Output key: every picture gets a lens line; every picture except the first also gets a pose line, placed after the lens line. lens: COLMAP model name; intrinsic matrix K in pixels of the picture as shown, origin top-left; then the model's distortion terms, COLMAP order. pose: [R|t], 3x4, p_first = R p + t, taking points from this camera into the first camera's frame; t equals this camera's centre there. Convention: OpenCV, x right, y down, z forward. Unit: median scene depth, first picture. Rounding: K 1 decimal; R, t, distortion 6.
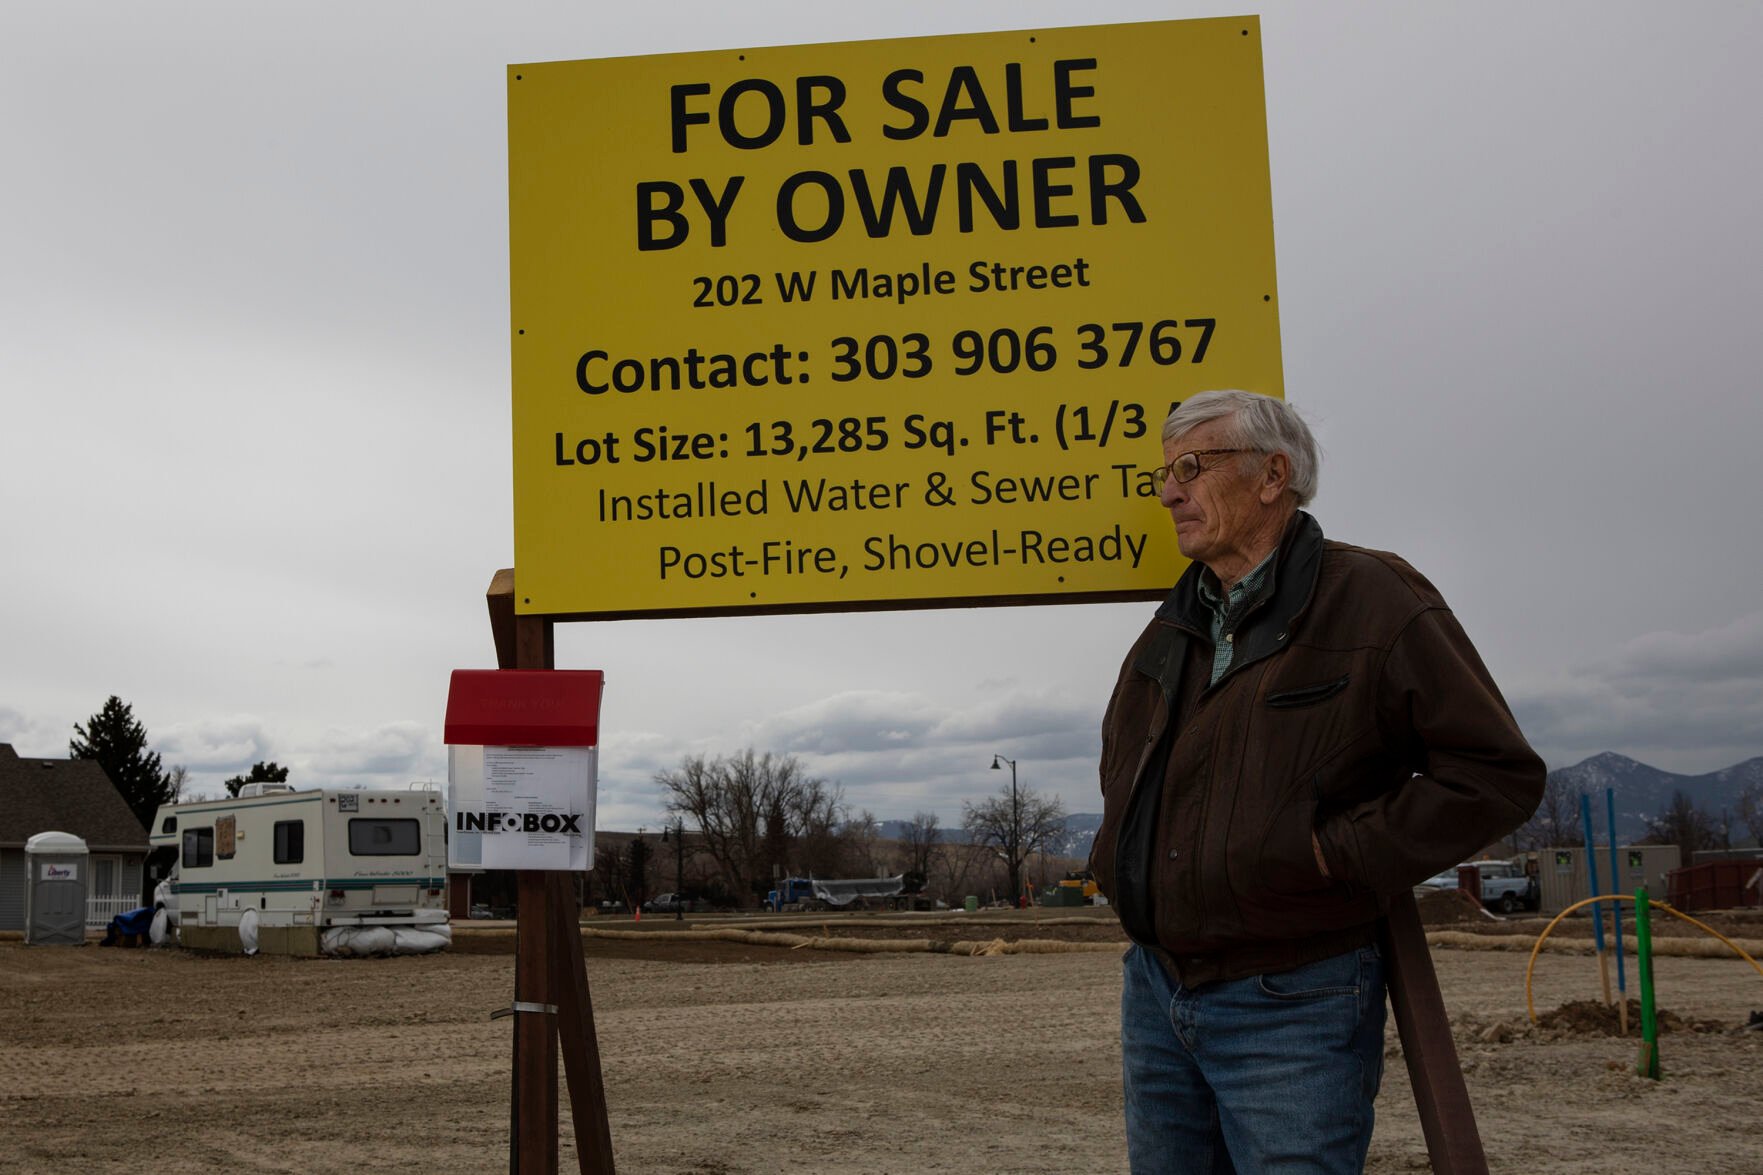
lens RADIAL K [[2315.6, 0, 708.3], [0, 2315.6, 621.9], [0, 0, 1]] dist [-0.037301, 0.000000]
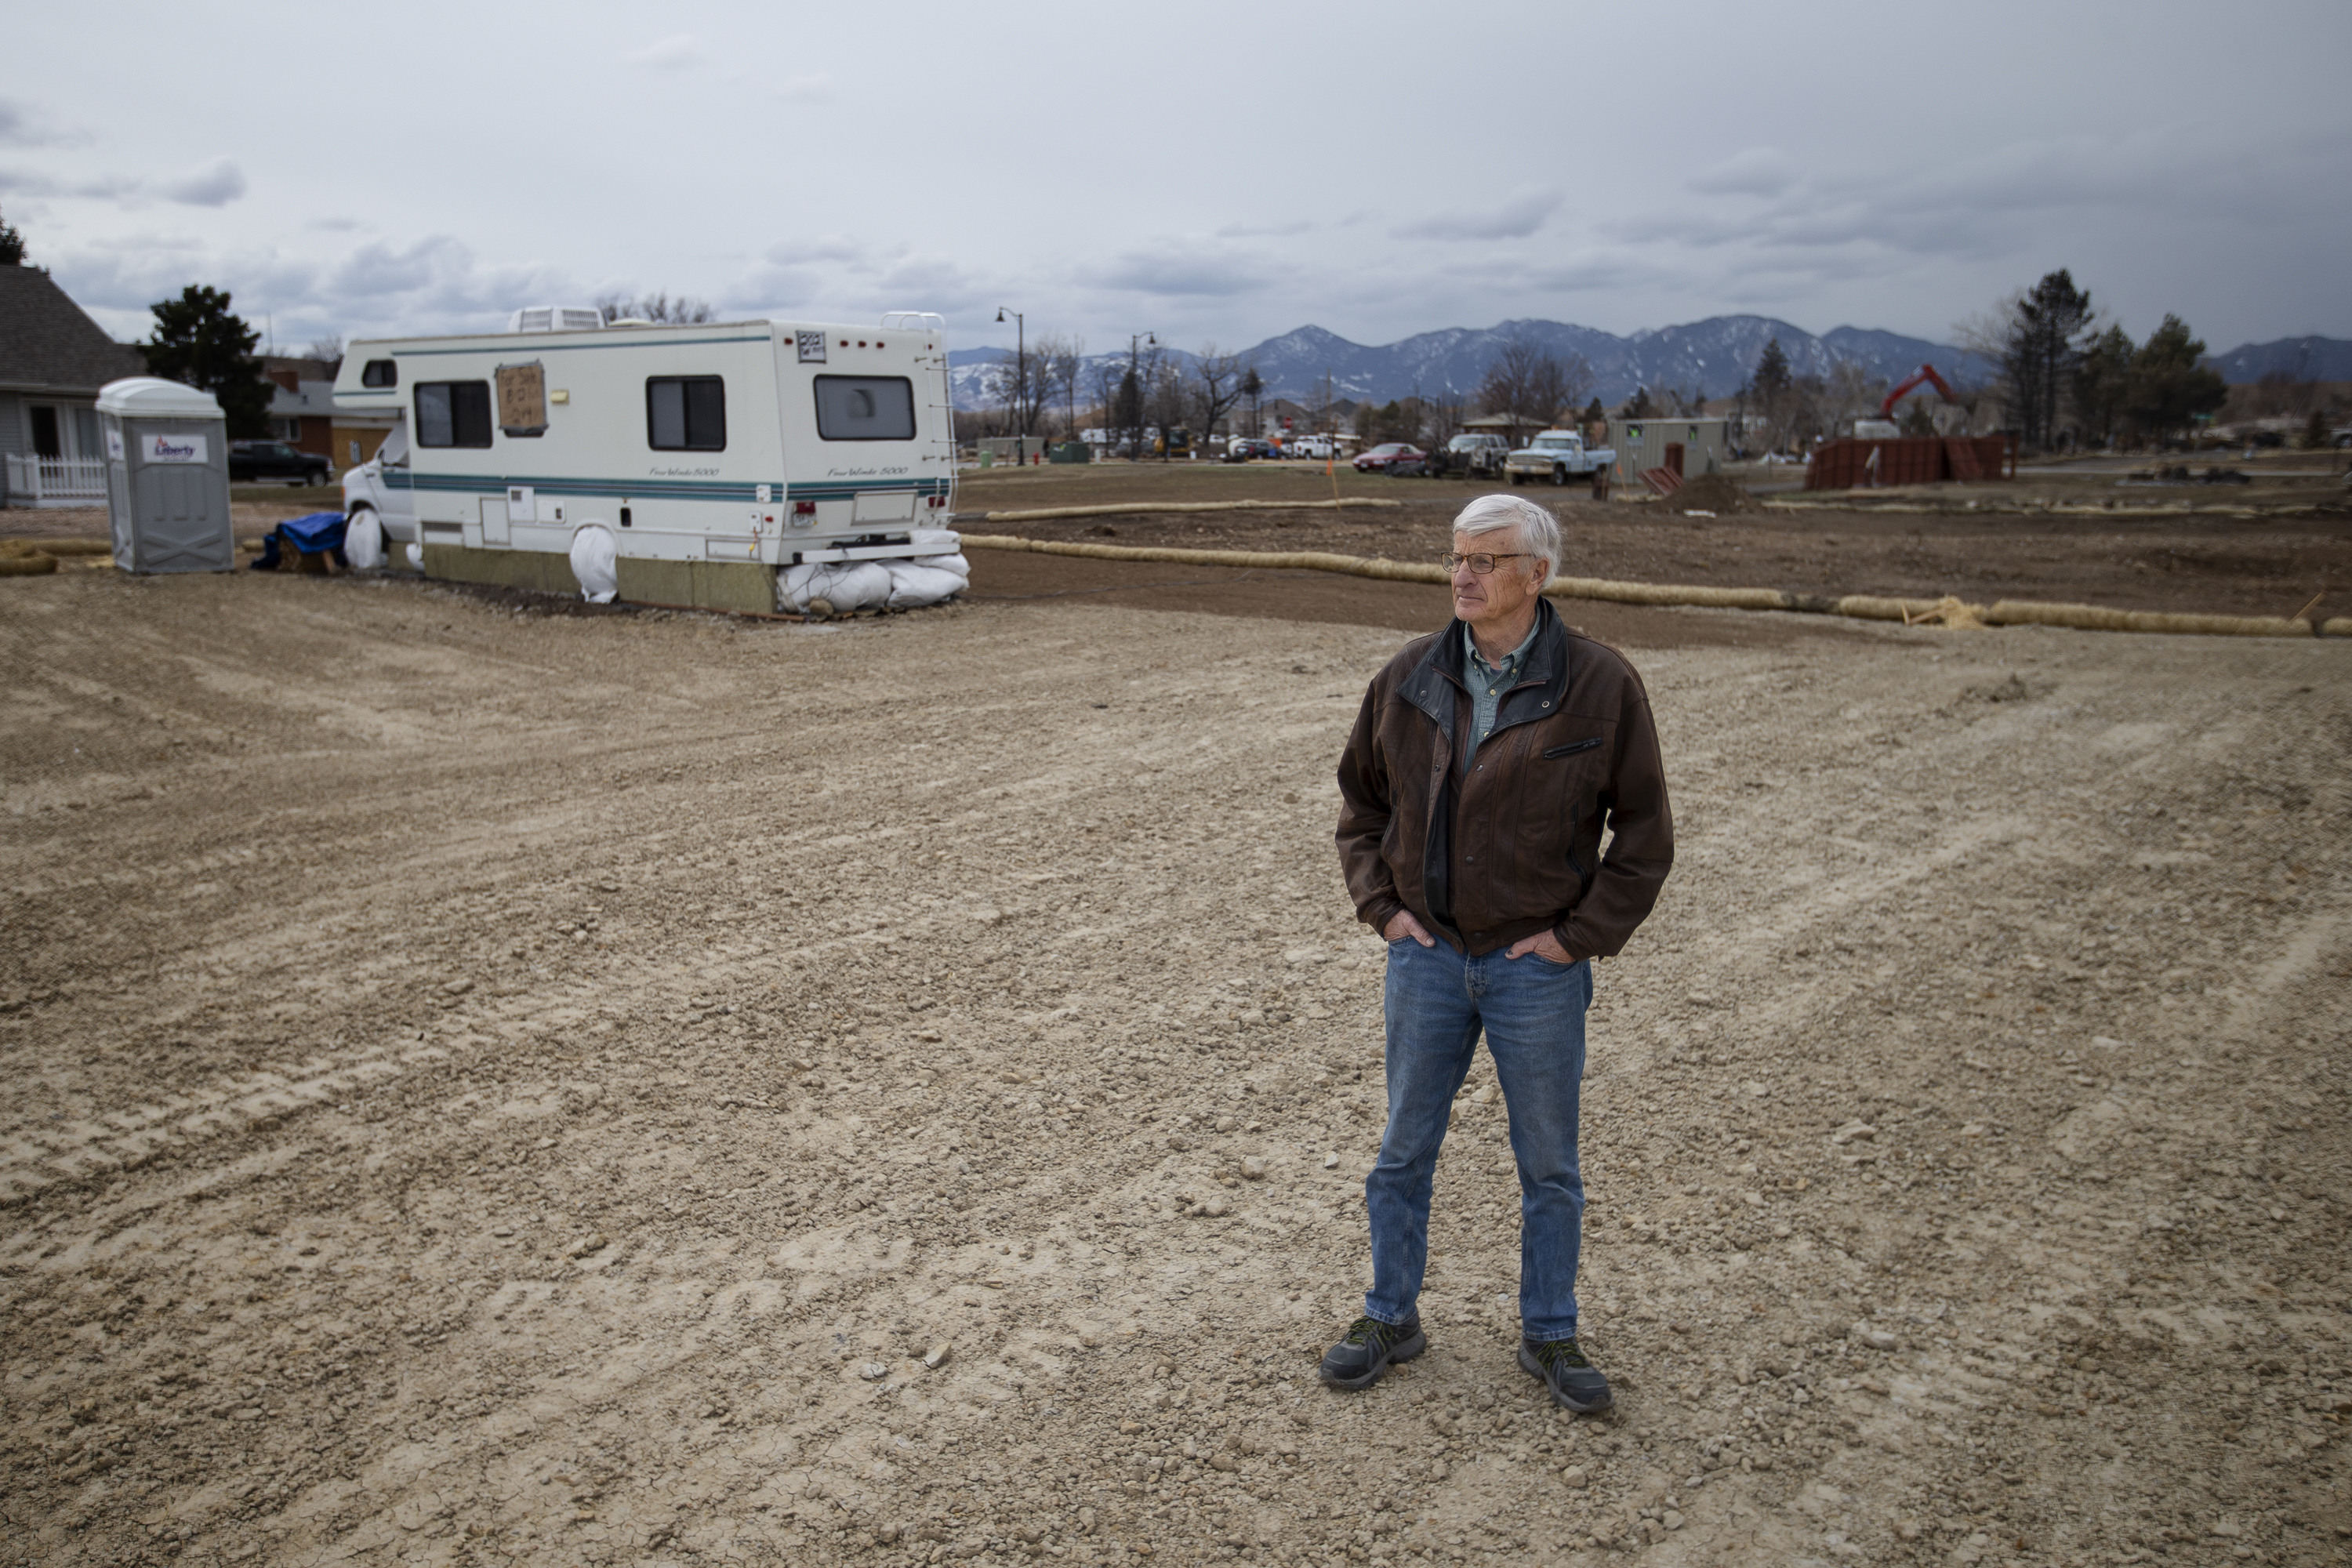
lens RADIAL K [[1933.3, 0, 1151.7], [0, 1933.3, 802.3], [0, 0, 1]] dist [-0.004125, 0.039895]
pose [[0.952558, -0.041695, 0.301489, -0.244188], [-0.051094, 0.954608, 0.293451, 0.045165], [-0.300039, -0.294933, 0.907188, 0.556711]]
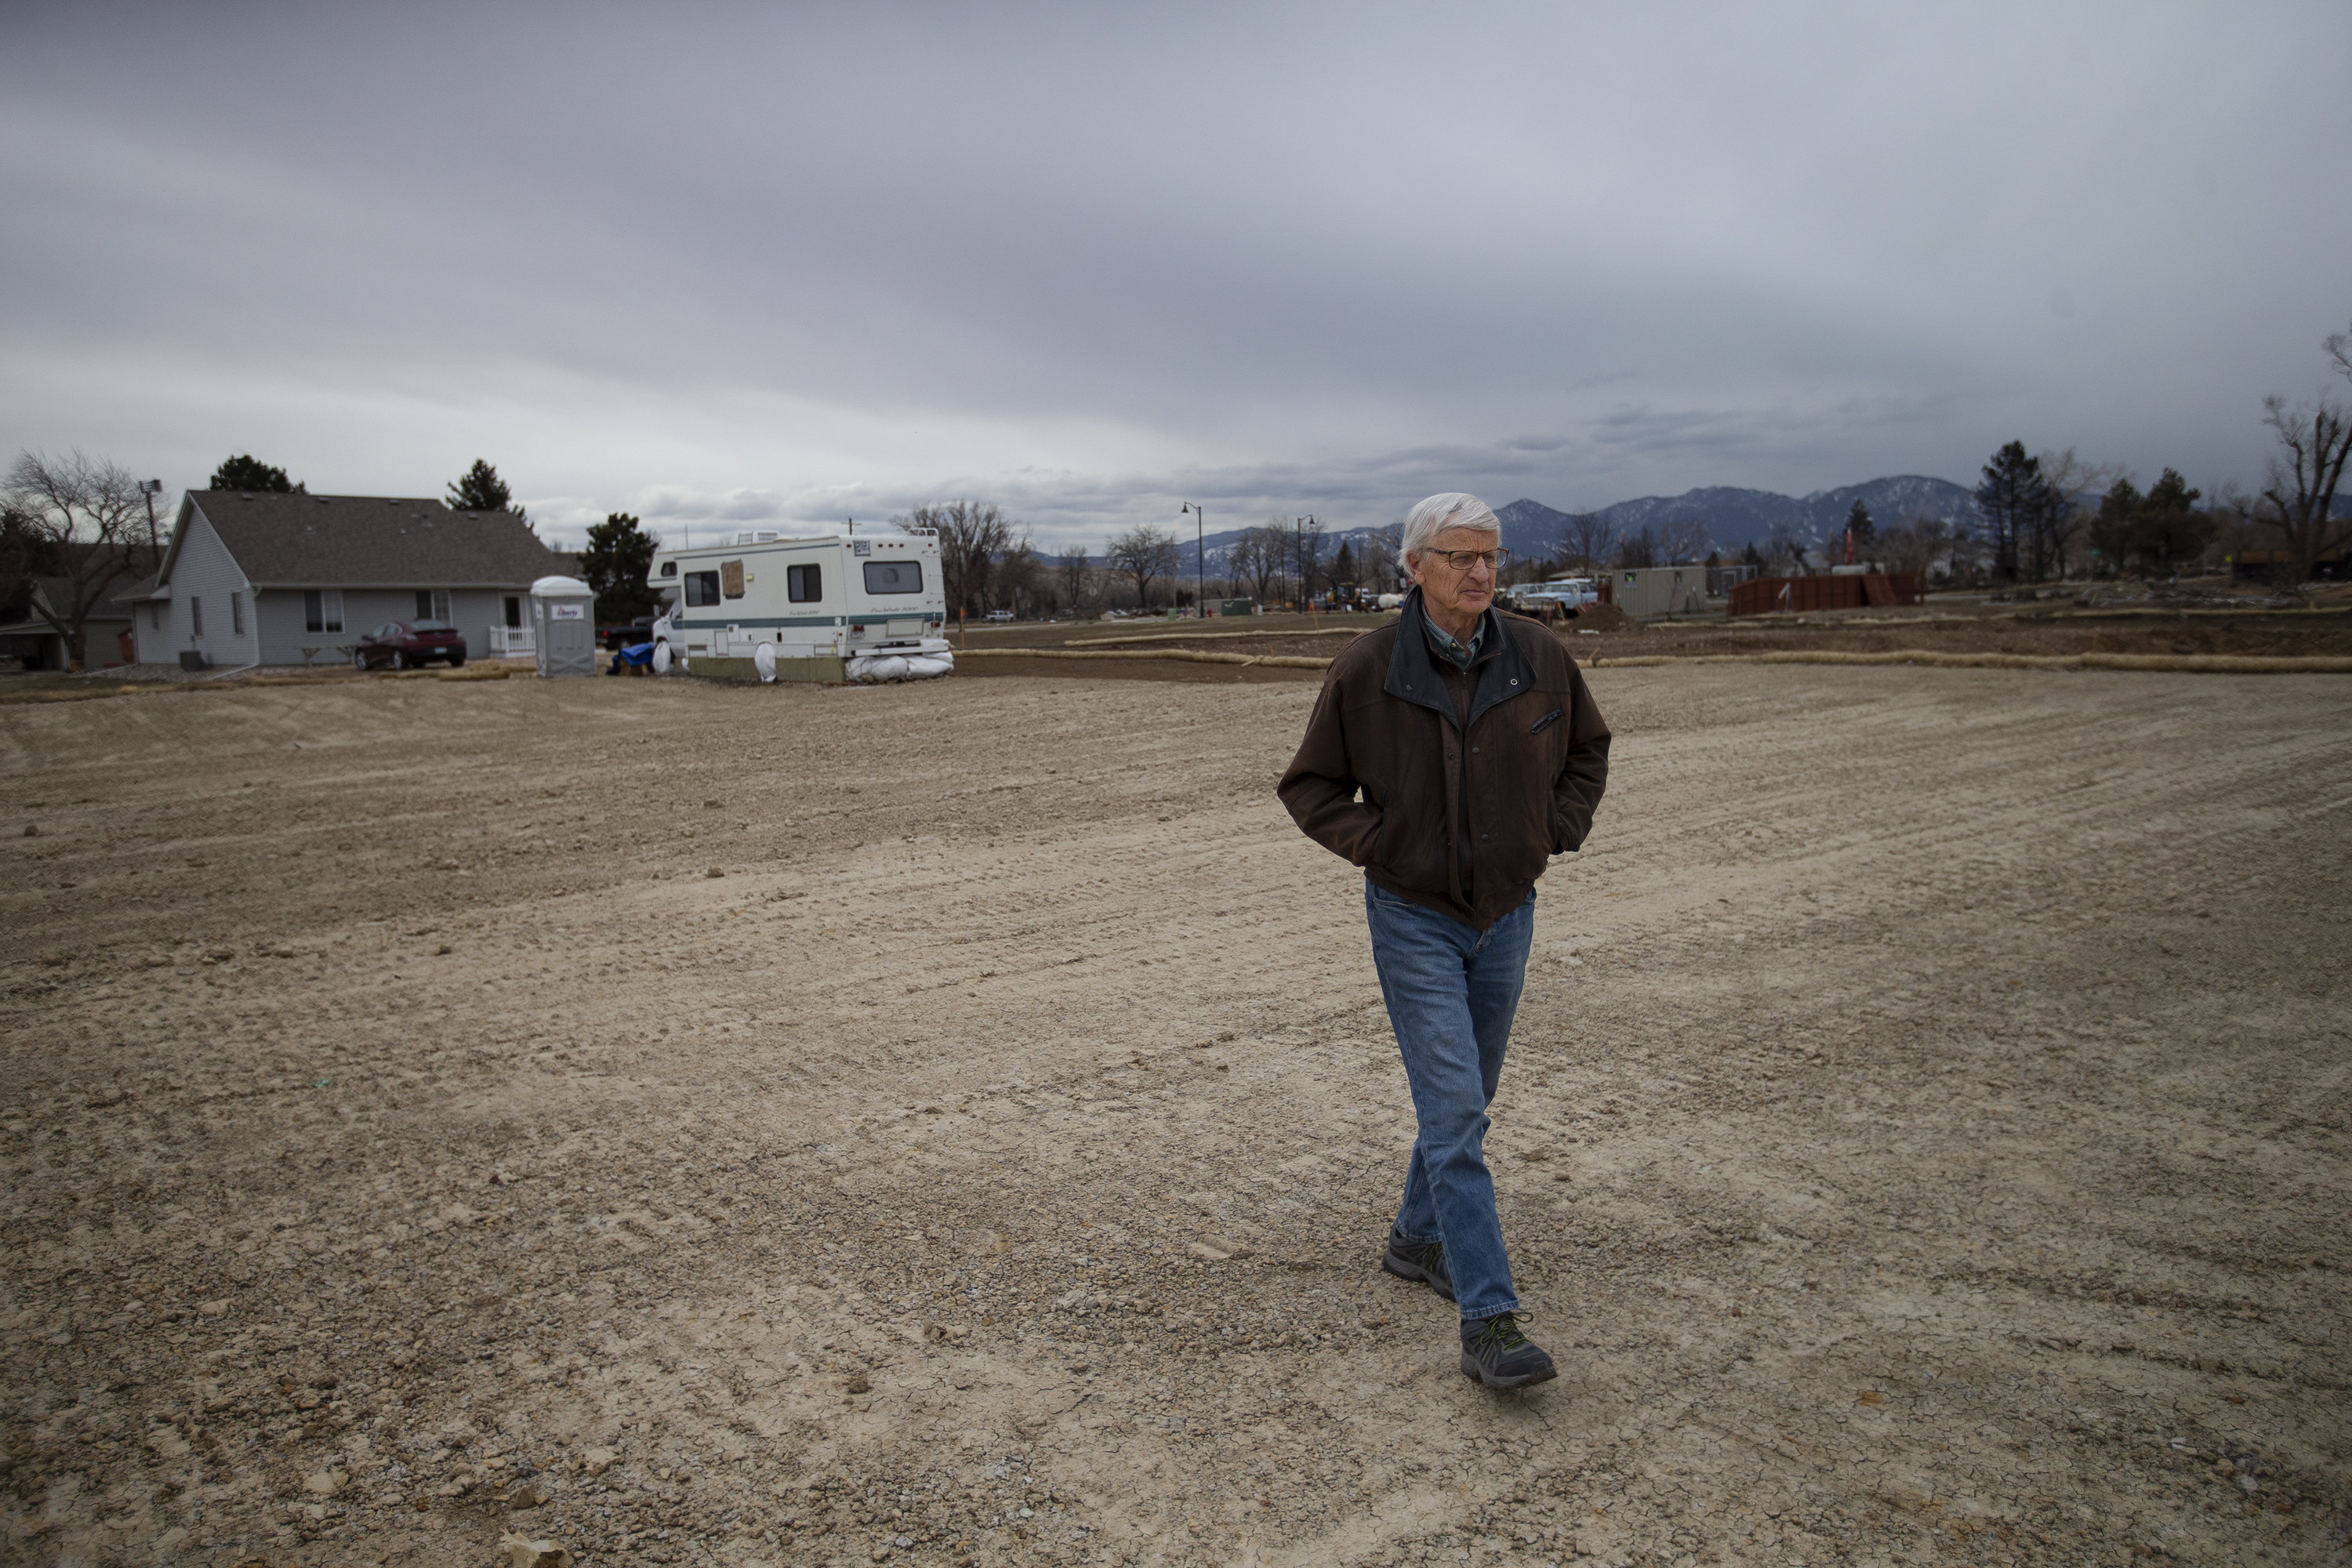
lens RADIAL K [[1649.4, 0, 1185.9], [0, 1649.4, 775.1], [0, 0, 1]] dist [-0.016748, 0.031550]
pose [[0.983826, -0.035355, 0.175603, -0.158322], [-0.003964, 0.975792, 0.218666, 0.010574], [-0.179083, -0.215825, 0.959869, 0.189097]]
